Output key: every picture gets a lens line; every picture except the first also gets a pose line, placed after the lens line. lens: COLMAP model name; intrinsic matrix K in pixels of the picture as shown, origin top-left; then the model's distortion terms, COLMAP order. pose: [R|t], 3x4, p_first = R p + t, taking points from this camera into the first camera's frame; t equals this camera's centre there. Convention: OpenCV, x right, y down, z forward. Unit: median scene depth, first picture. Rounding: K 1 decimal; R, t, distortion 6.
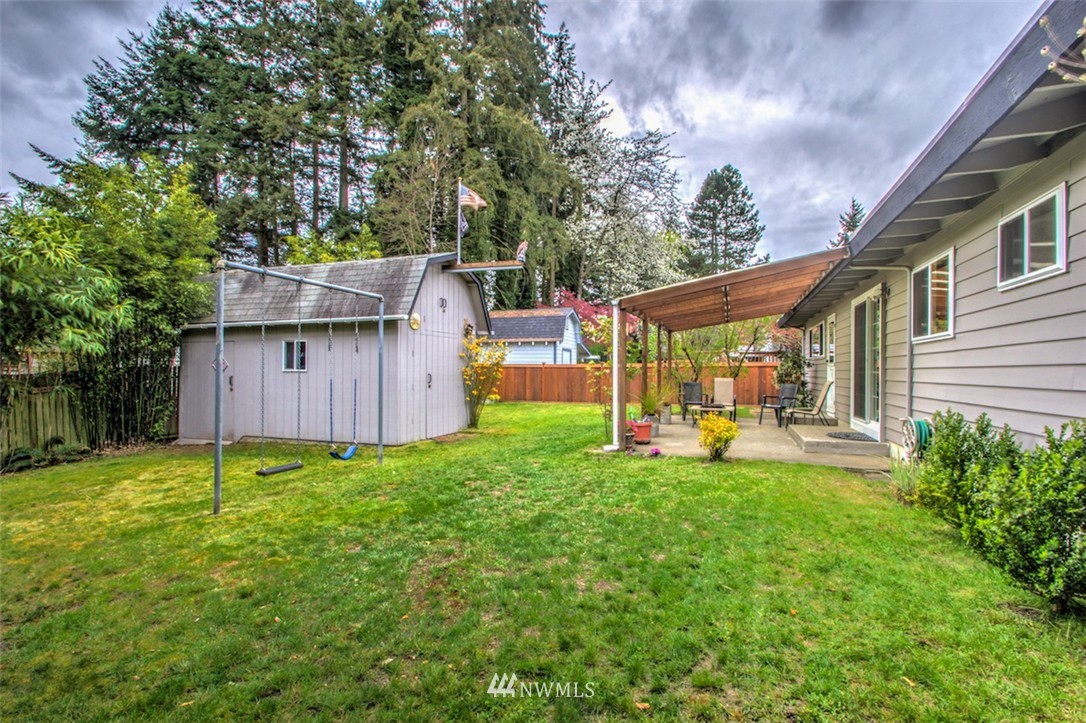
lens RADIAL K [[503.6, 0, 551.5], [0, 503.6, 370.5], [0, 0, 1]] dist [0.016369, -0.015590]
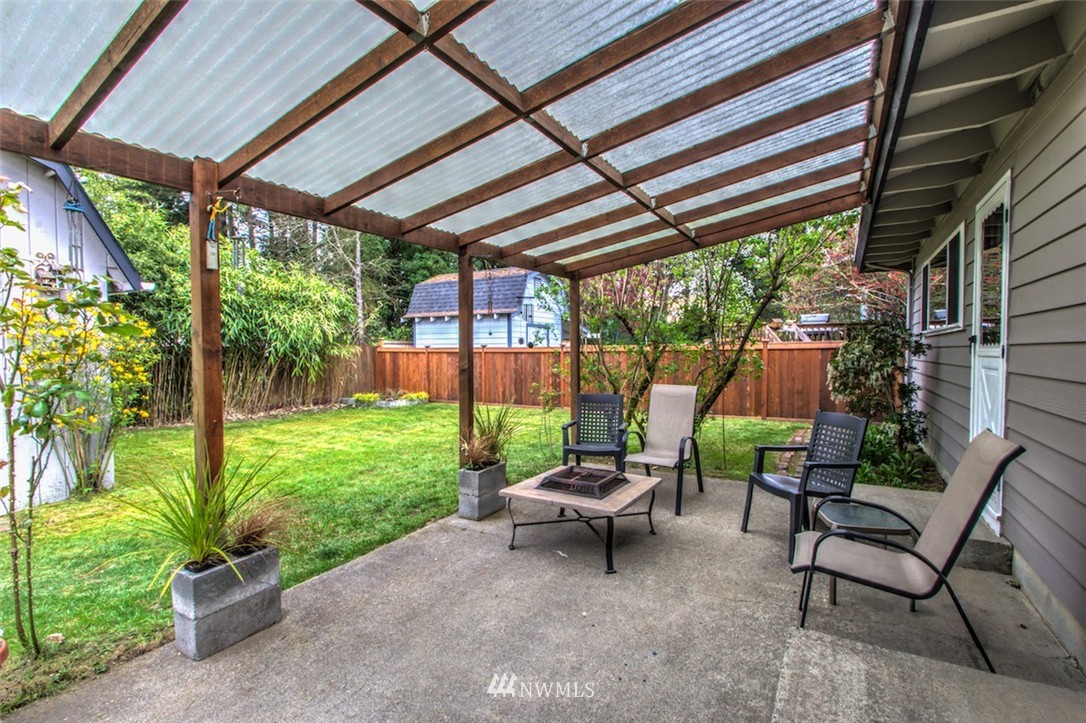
lens RADIAL K [[503.6, 0, 551.5], [0, 503.6, 370.5], [0, 0, 1]] dist [0.016369, -0.015590]
pose [[0.984799, 0.000734, -0.173694, 0.278862], [0.006269, 0.999189, 0.039767, -0.011058], [0.173582, -0.040251, 0.983996, 0.526106]]
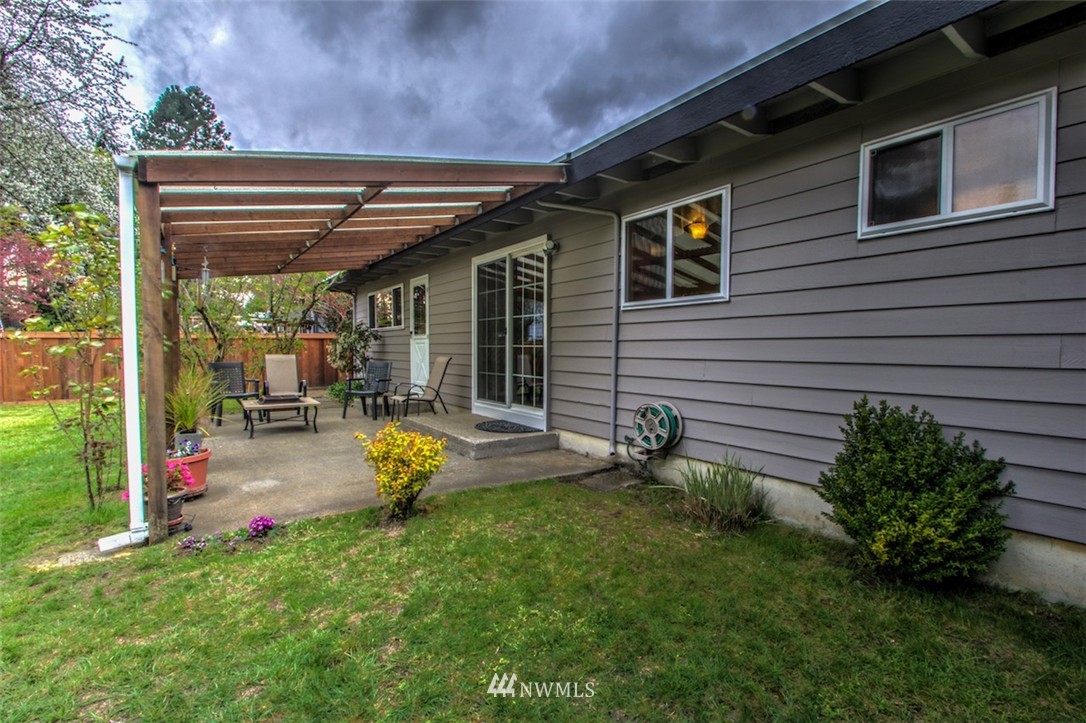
lens RADIAL K [[503.6, 0, 551.5], [0, 503.6, 370.5], [0, 0, 1]] dist [0.016369, -0.015590]
pose [[0.572271, -0.040598, 0.819059, -0.003829], [-0.001428, 0.998723, 0.050501, 0.001210], [-0.820063, -0.030070, 0.571482, 0.280160]]
